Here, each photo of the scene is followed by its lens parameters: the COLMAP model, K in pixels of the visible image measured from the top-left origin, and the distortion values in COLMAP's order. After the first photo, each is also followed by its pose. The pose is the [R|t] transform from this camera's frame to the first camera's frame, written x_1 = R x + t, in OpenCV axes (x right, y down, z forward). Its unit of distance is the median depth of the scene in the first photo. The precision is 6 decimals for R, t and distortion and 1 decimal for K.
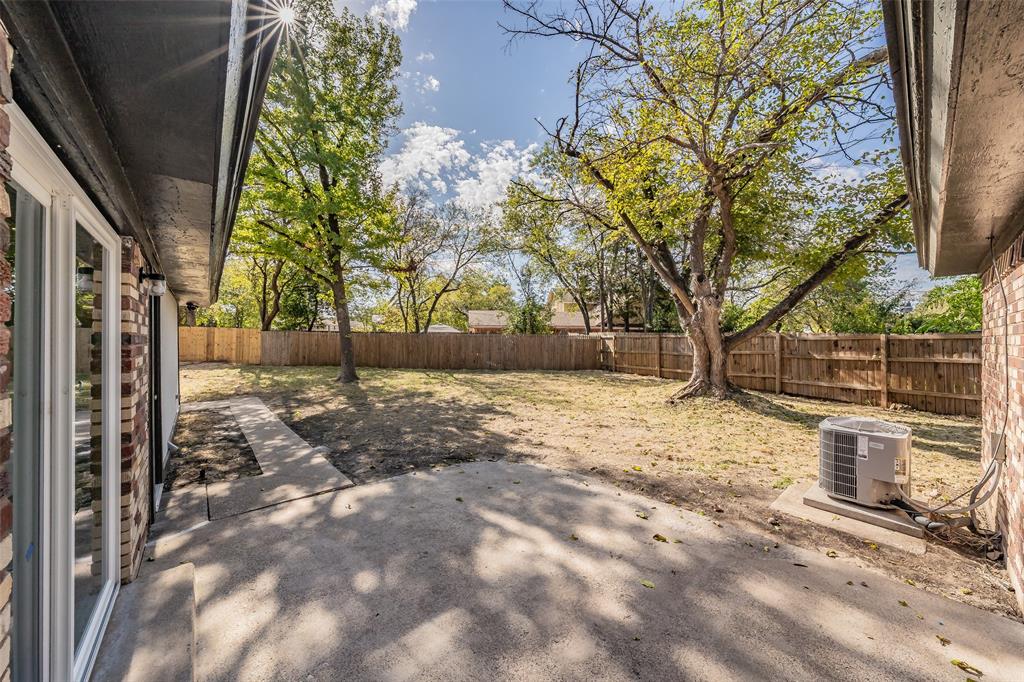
lens RADIAL K [[360.6, 0, 515.1], [0, 360.6, 338.8], [0, 0, 1]] dist [-0.000168, -0.000151]
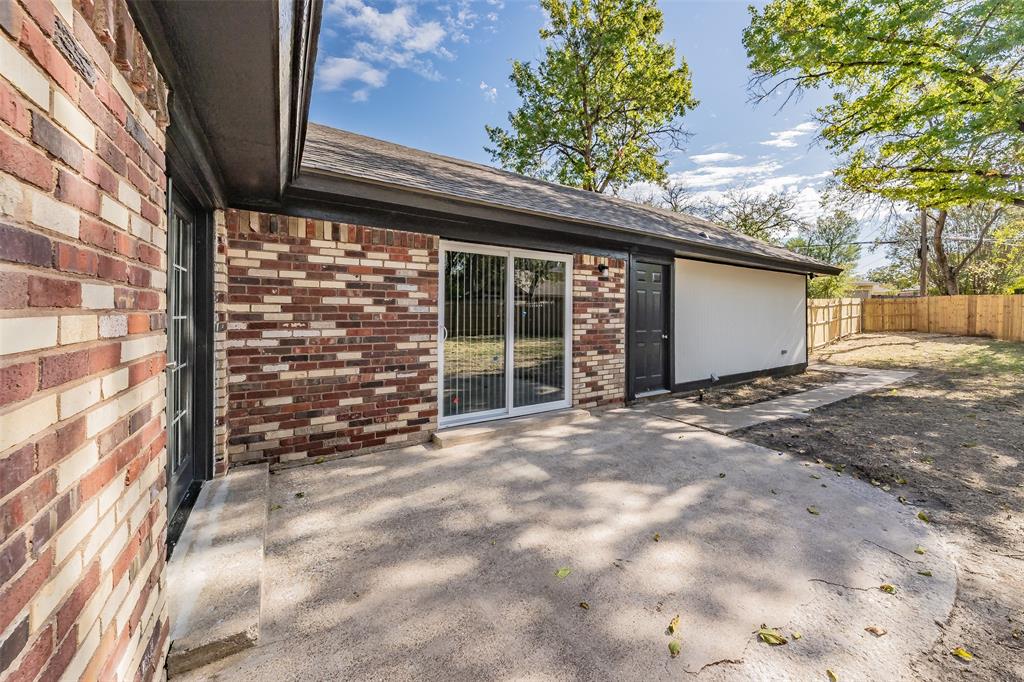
lens RADIAL K [[360.6, 0, 526.5], [0, 360.6, 309.8], [0, 0, 1]] dist [-0.000168, -0.000151]
pose [[-0.119493, -0.000055, -0.992835, 0.848472], [-0.004790, 0.999988, 0.000521, 0.066417], [0.992823, 0.004818, -0.119492, 0.726885]]
